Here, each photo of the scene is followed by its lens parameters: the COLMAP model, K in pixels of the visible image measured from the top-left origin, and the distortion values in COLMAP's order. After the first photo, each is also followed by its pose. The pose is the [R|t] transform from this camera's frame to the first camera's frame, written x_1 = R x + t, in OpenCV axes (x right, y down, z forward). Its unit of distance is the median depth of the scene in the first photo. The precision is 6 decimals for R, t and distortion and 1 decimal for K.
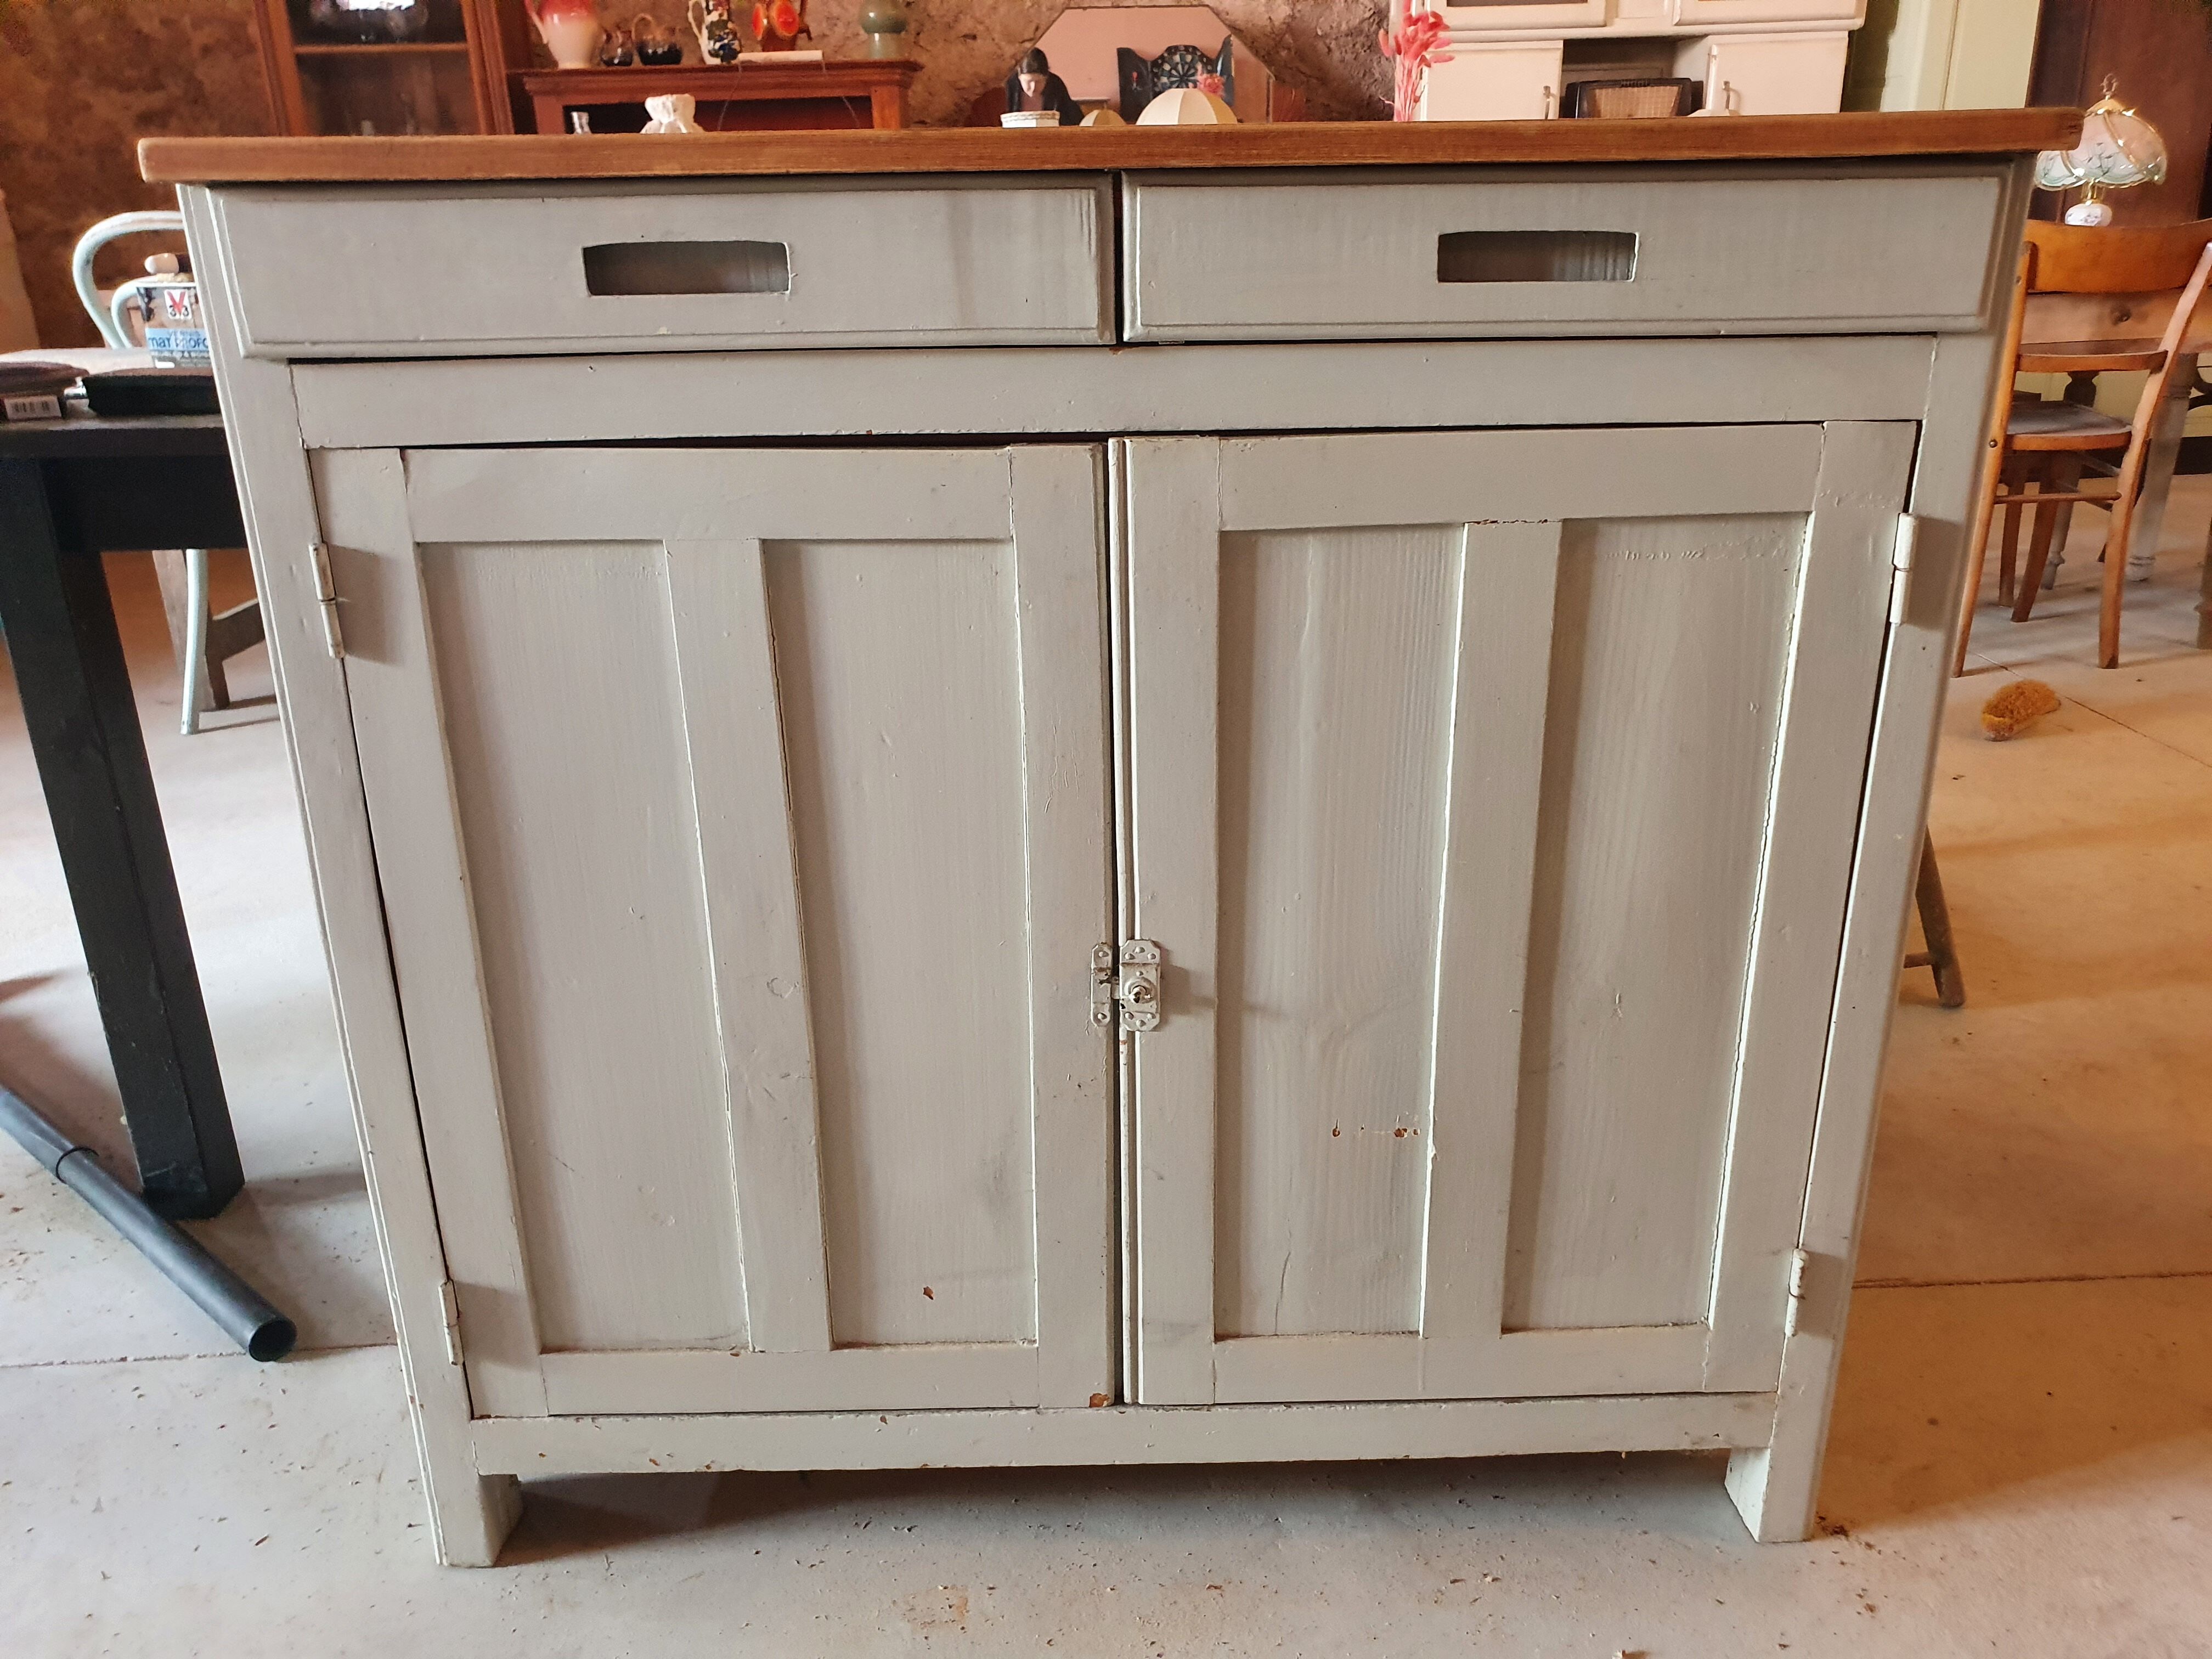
lens RADIAL K [[1751.2, 0, 1108.4], [0, 1751.2, 730.1], [0, 0, 1]] dist [-0.011578, 0.042173]
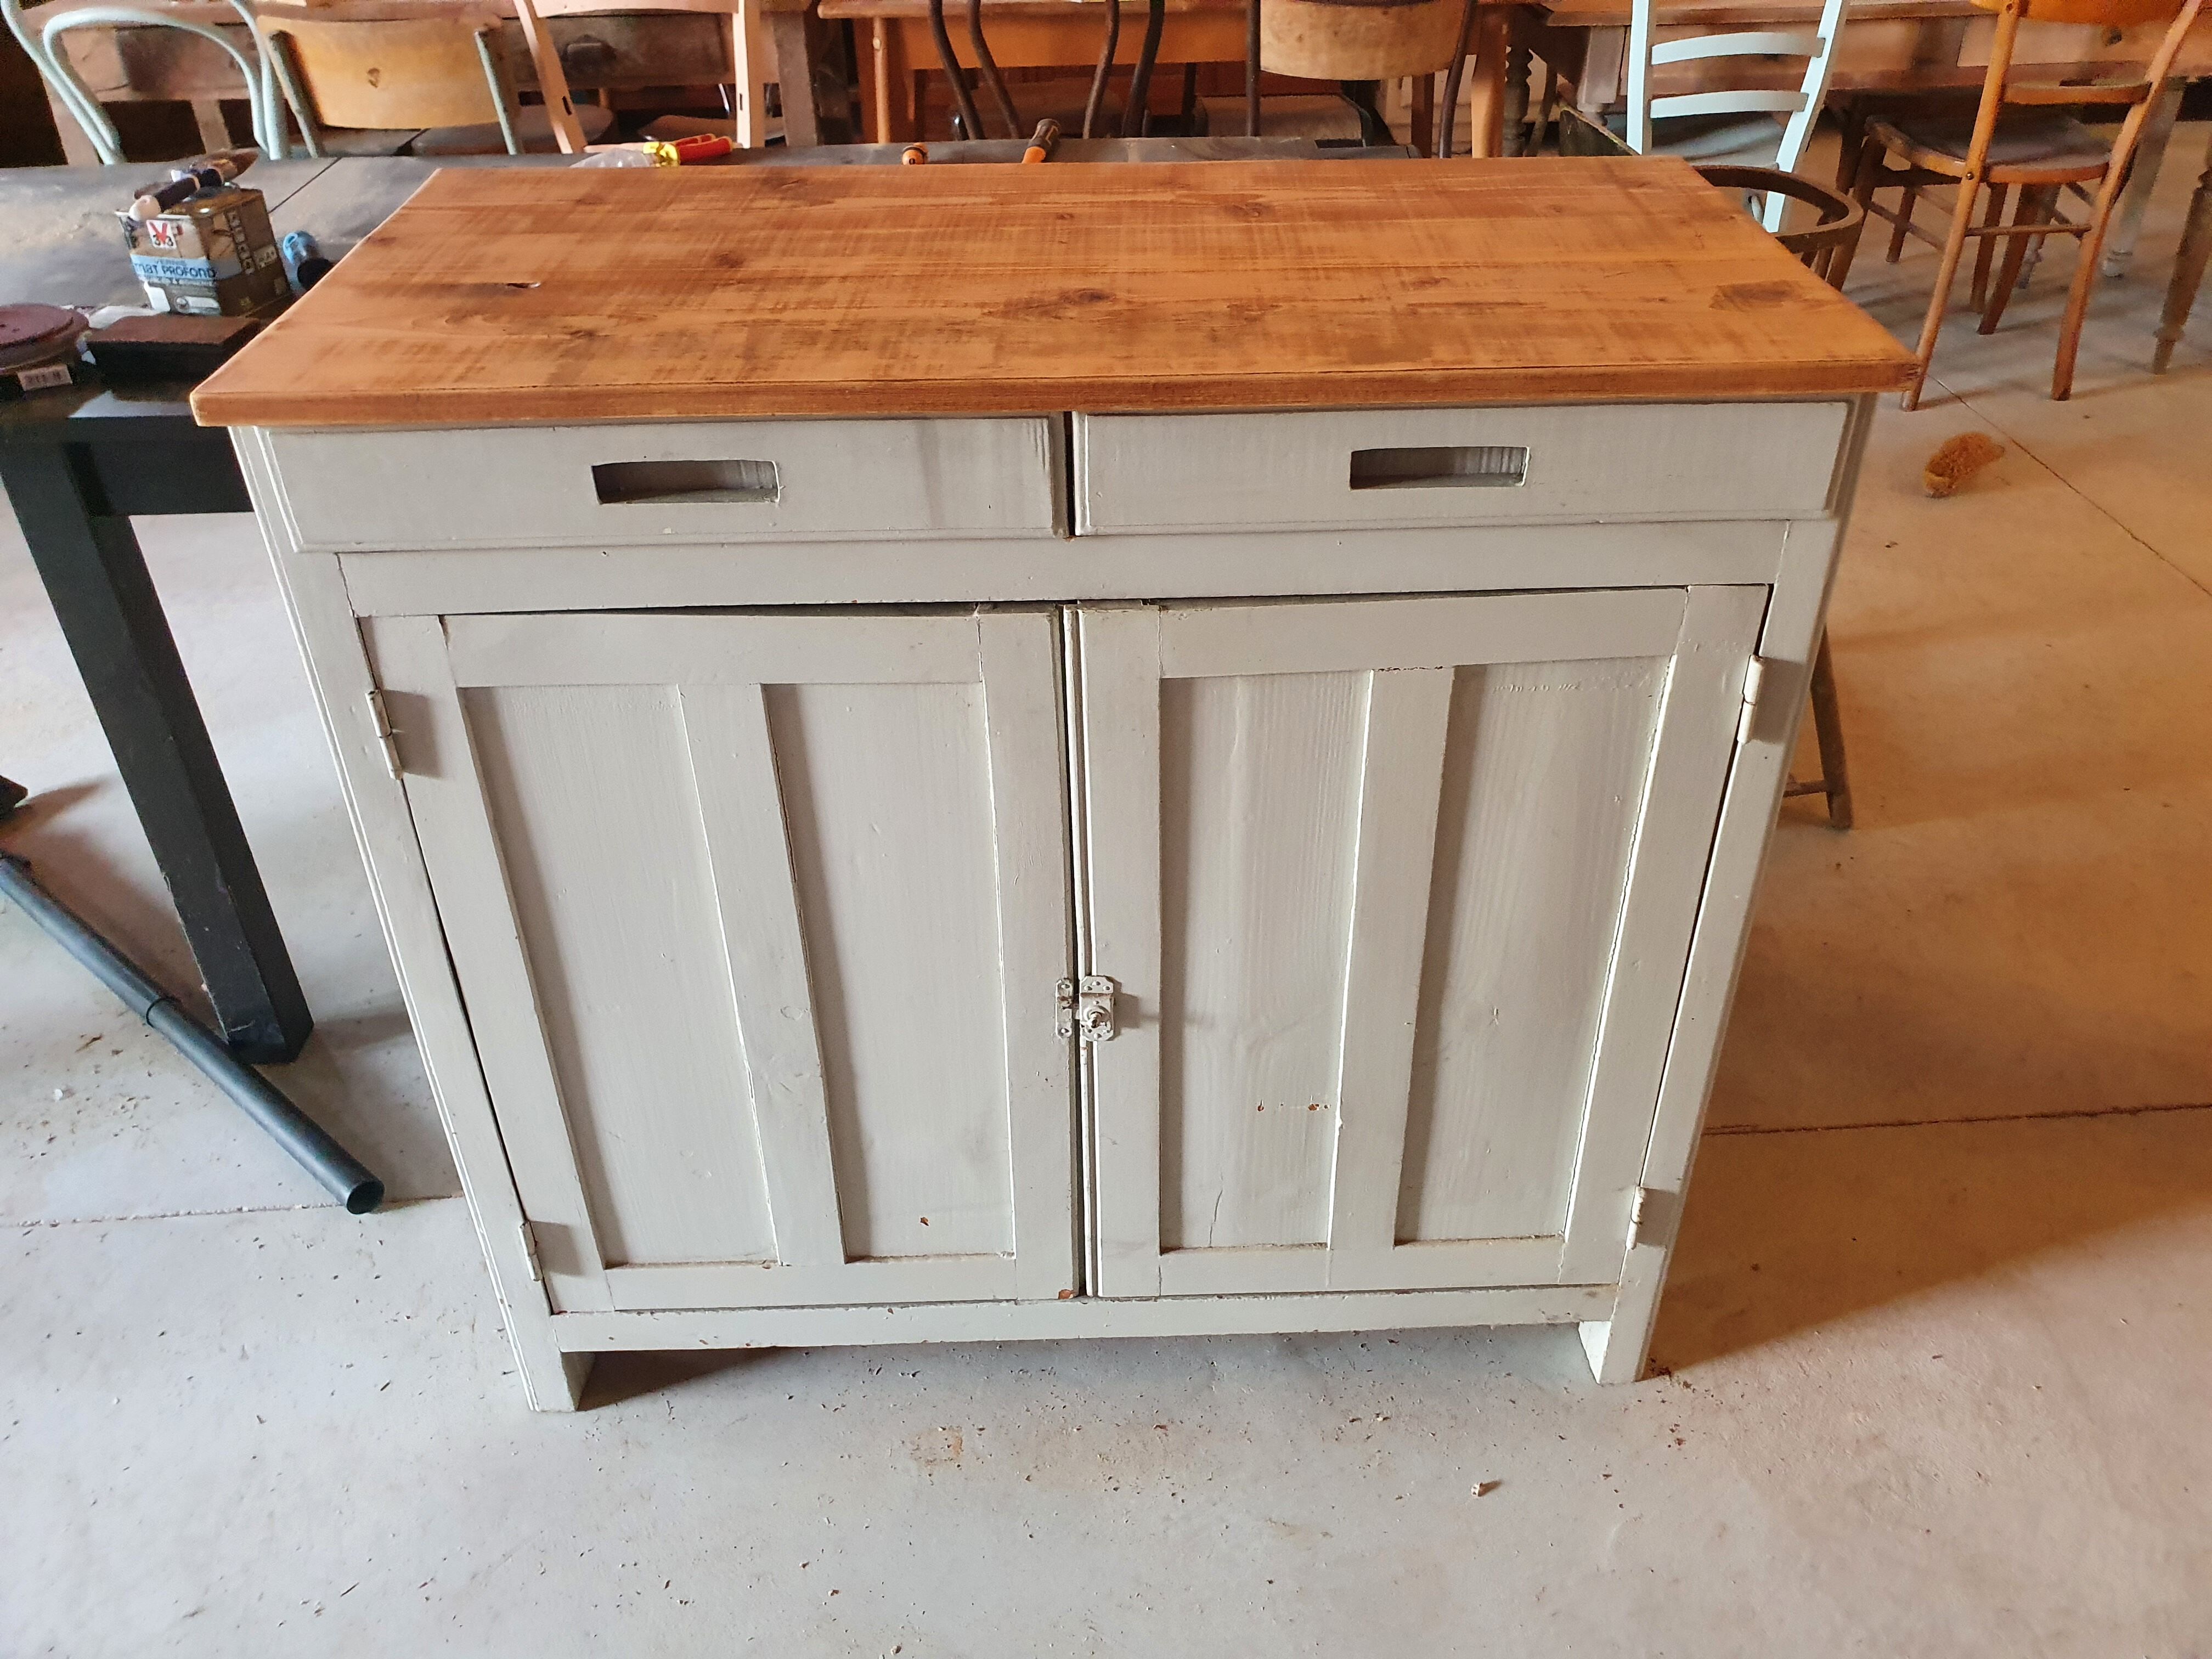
lens RADIAL K [[1751.2, 0, 1108.4], [0, 1751.2, 730.1], [0, 0, 1]] dist [-0.011578, 0.042173]
pose [[0.999904, -0.007128, 0.011904, 0.012935], [0.004313, 0.975132, 0.221583, -0.277648], [-0.013188, -0.221511, 0.975069, -0.106850]]
